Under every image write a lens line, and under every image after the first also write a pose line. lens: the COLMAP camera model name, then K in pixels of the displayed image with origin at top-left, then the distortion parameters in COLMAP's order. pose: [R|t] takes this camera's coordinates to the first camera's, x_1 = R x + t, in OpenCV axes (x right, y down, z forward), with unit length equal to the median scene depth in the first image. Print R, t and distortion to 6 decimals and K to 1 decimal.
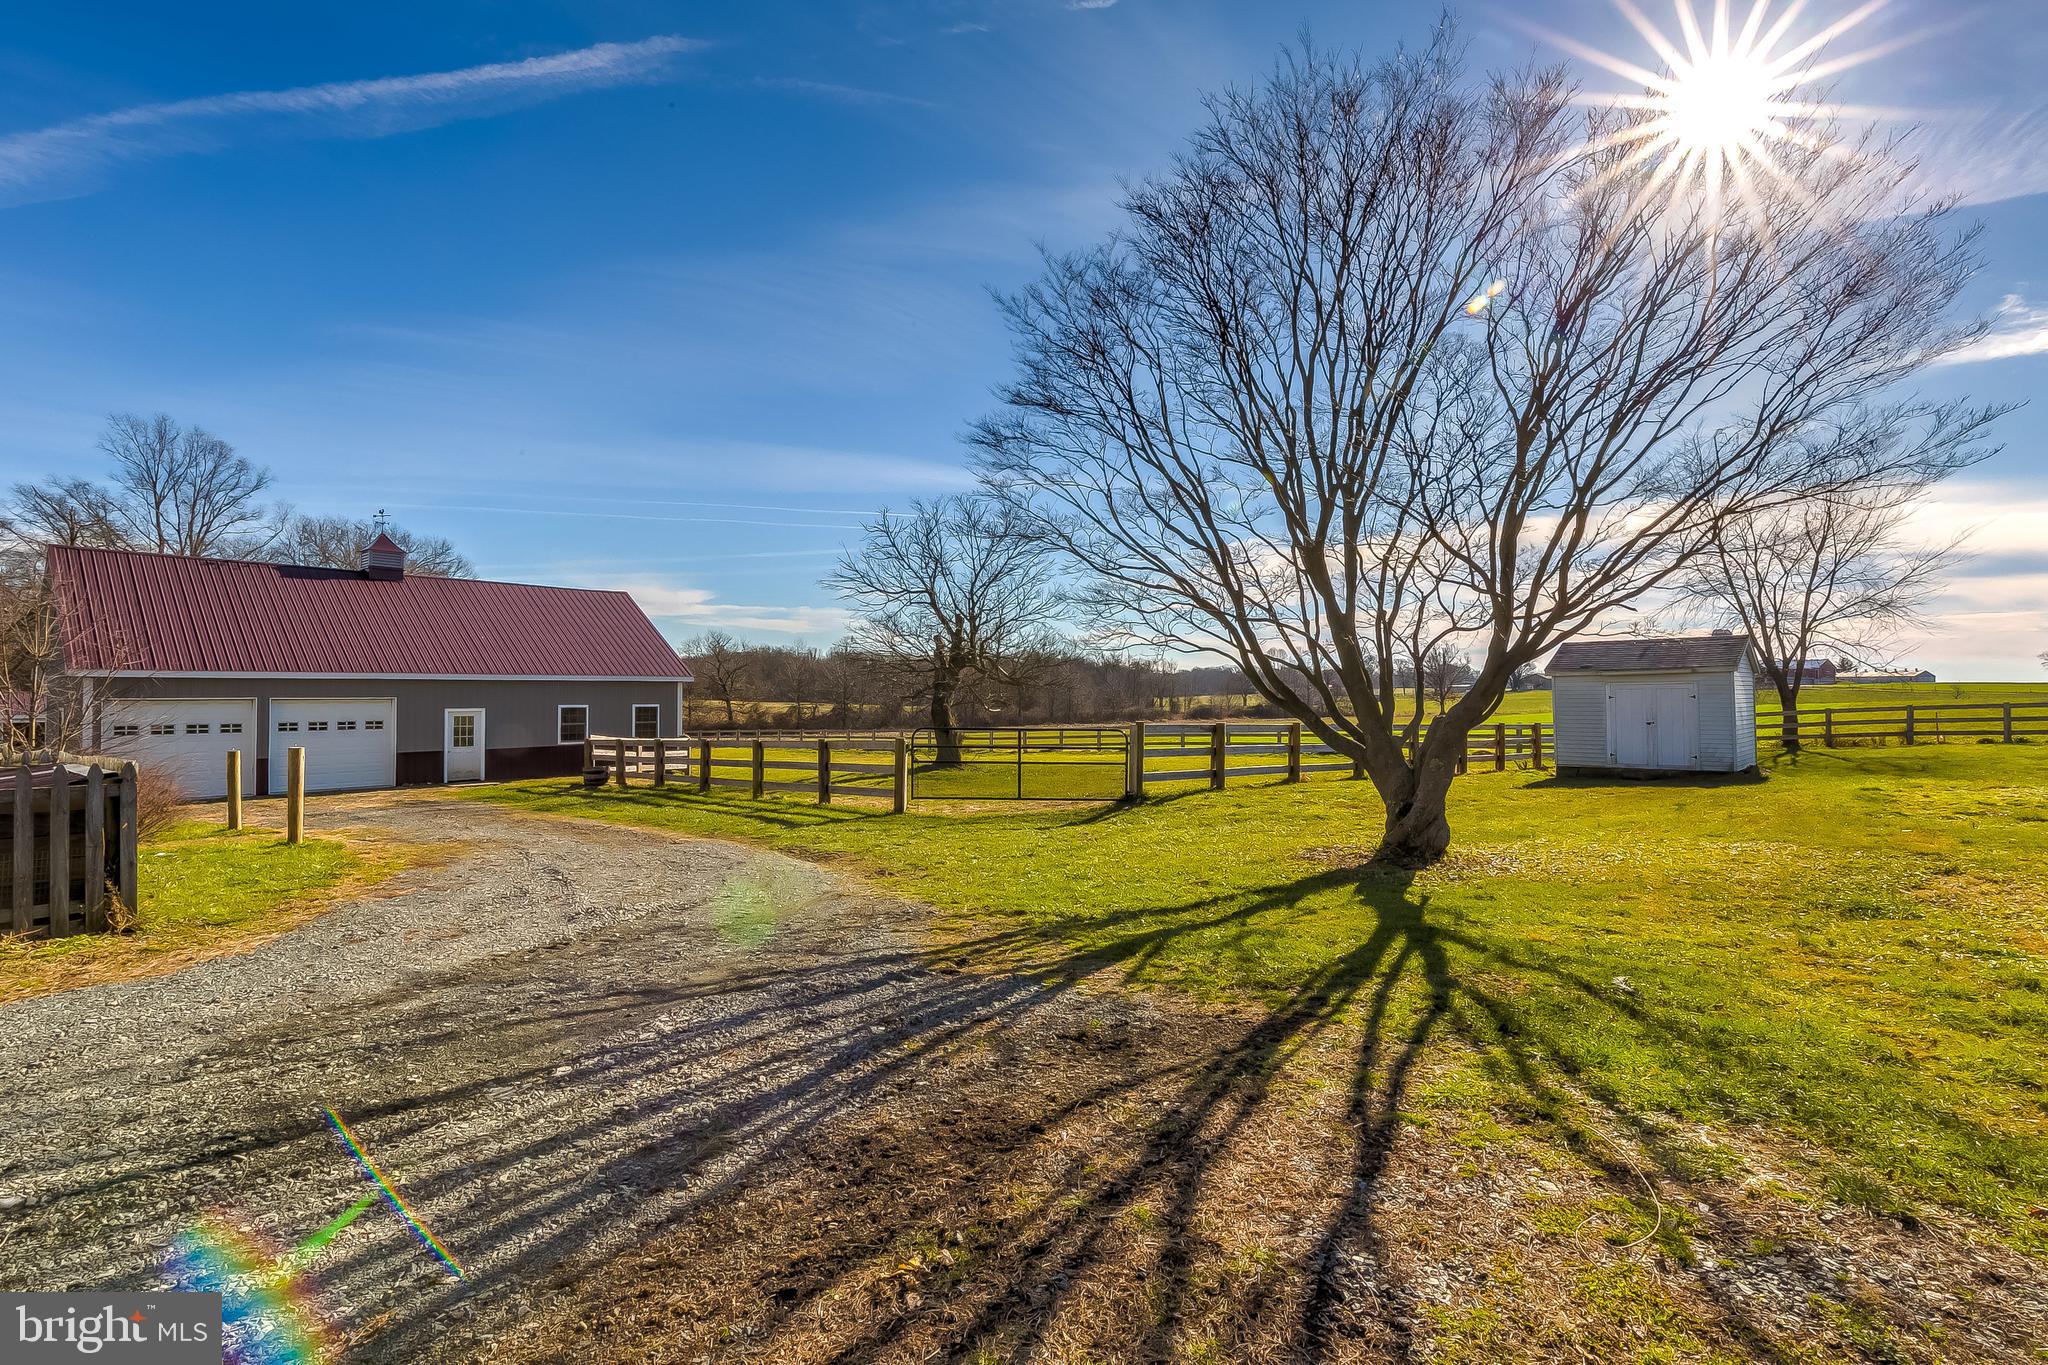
lens RADIAL K [[1325.5, 0, 1016.2], [0, 1325.5, 673.0], [0, 0, 1]] dist [0.002769, 0.001295]
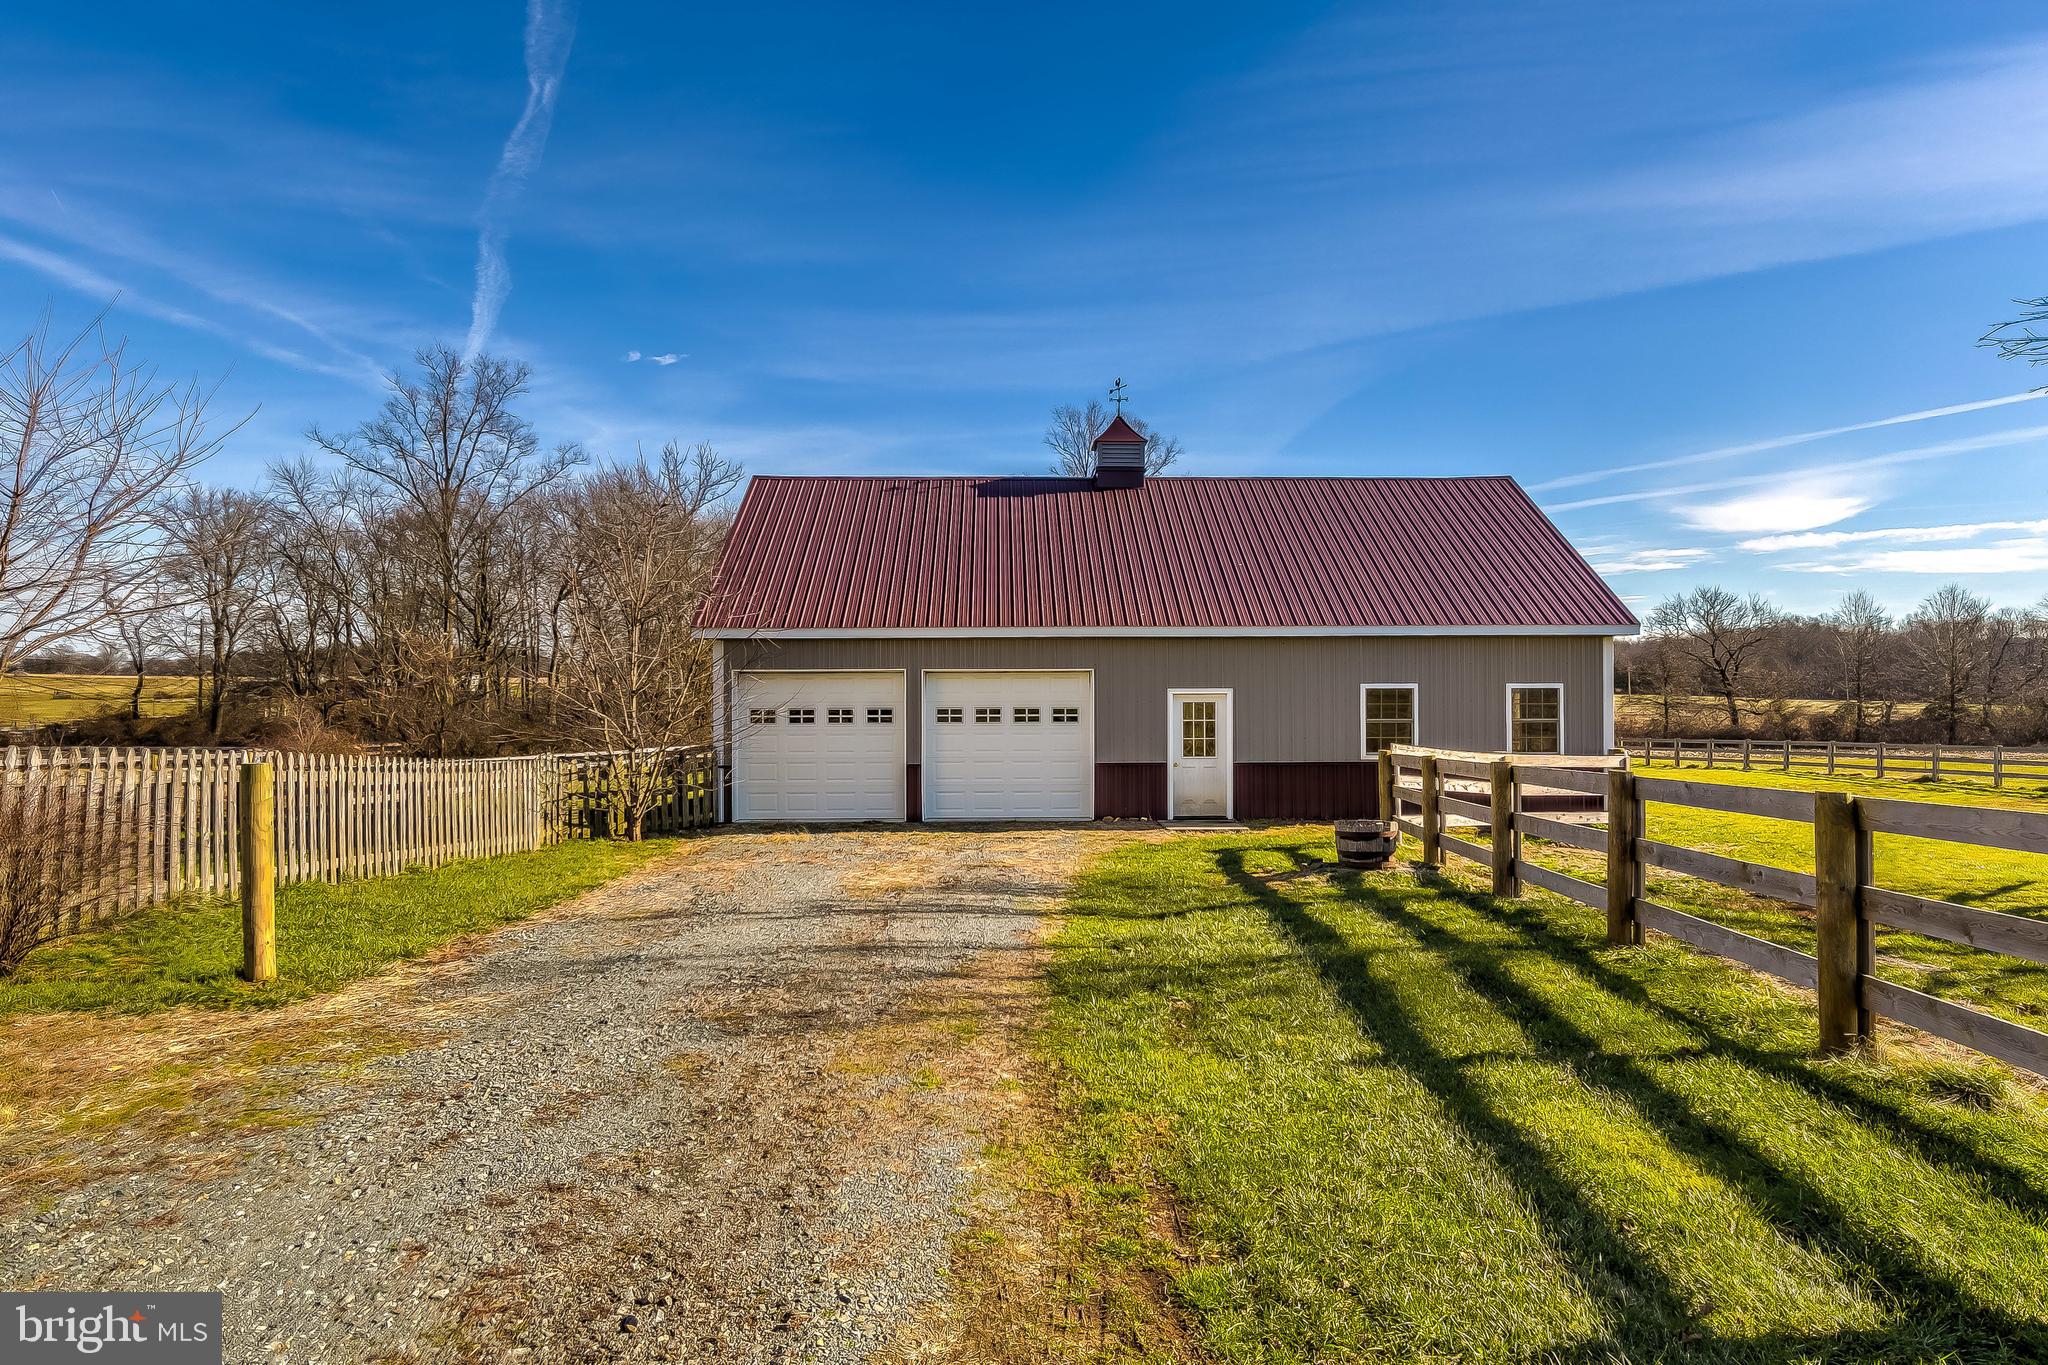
lens RADIAL K [[1325.5, 0, 1016.2], [0, 1325.5, 673.0], [0, 0, 1]] dist [0.002769, 0.001295]
pose [[0.758165, -0.005042, -0.652043, -0.110374], [0.003256, 0.999987, -0.003945, 0.022193], [0.652054, 0.000868, 0.758172, 0.525147]]
